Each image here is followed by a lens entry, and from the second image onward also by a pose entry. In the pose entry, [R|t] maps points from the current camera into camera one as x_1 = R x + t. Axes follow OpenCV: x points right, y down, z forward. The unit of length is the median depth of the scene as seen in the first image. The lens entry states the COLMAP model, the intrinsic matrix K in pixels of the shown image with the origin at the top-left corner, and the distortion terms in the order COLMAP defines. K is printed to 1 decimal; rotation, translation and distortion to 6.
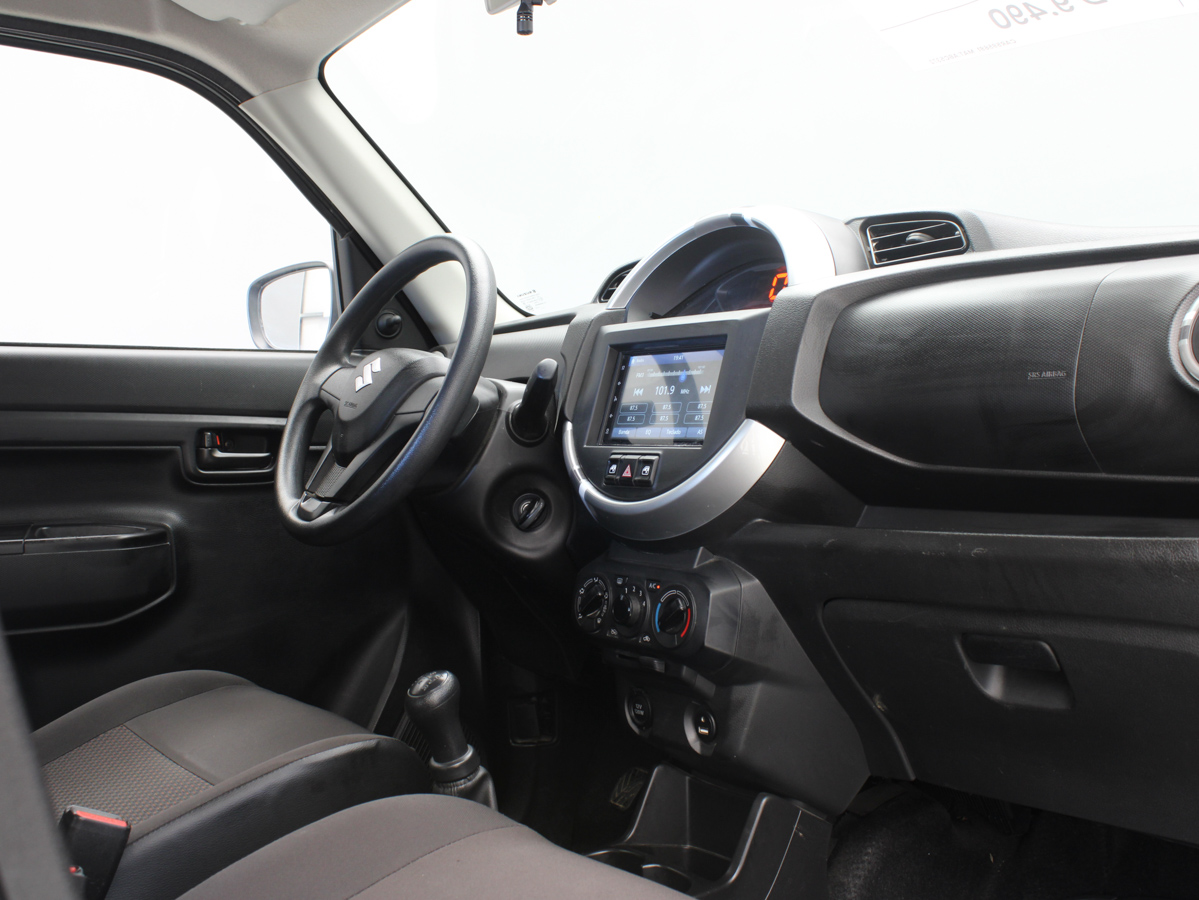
lens RADIAL K [[1270.4, 0, 599.5], [0, 1270.4, 450.0], [0, 0, 1]] dist [-0.143592, -0.003799]
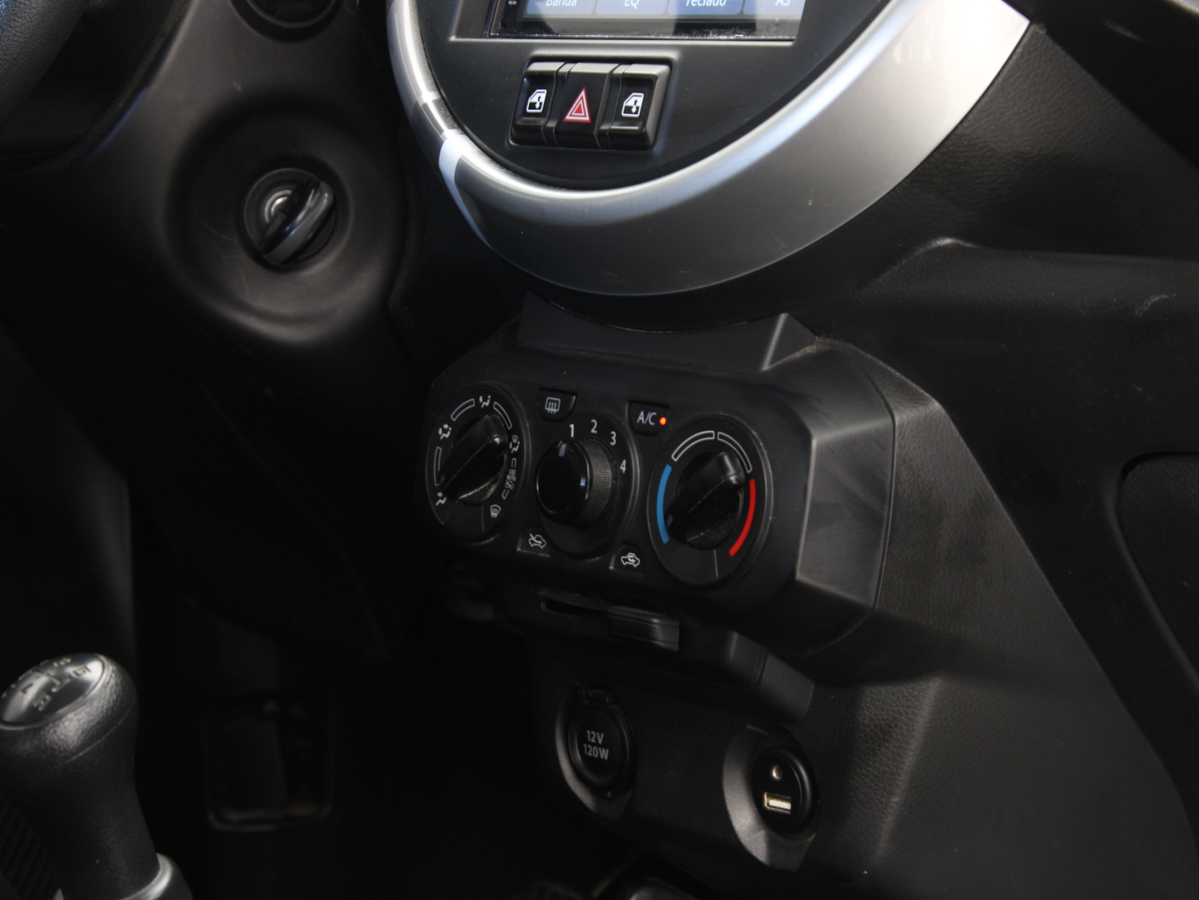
lens RADIAL K [[3079.9, 0, 599.5], [0, 3079.9, 450.0], [0, 0, 1]] dist [0.054475, -0.092346]
pose [[0.996462, -0.002167, 0.084021, -0.045747], [-0.008005, 0.992677, 0.120537, 0.007487], [-0.083667, -0.120783, 0.989147, 0.103818]]
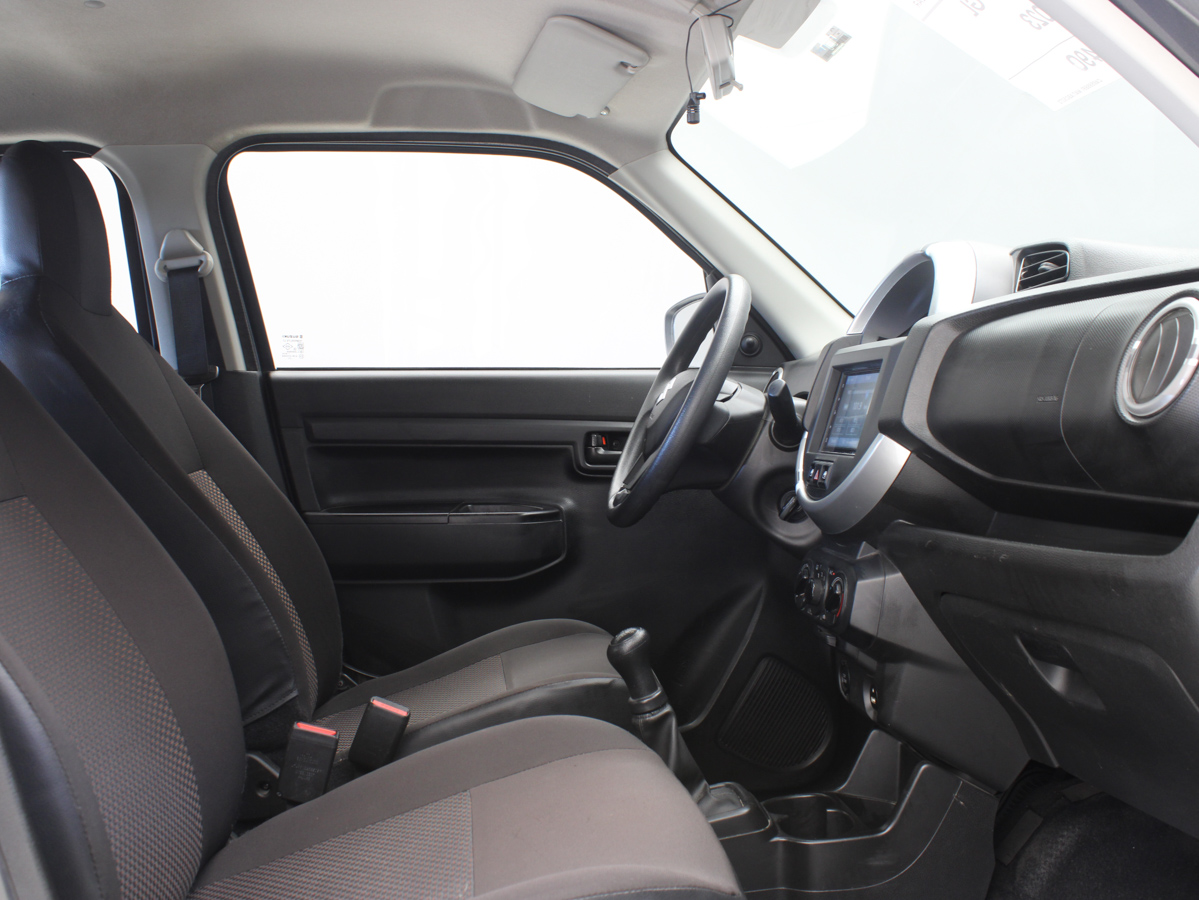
lens RADIAL K [[1193.4, 0, 599.5], [0, 1193.4, 450.0], [0, 0, 1]] dist [-0.151070, 0.002288]
pose [[0.862865, 0.016365, -0.505169, 0.393971], [-0.011929, 0.999857, 0.012015, -0.016901], [0.505293, -0.004341, 0.862937, -0.057755]]
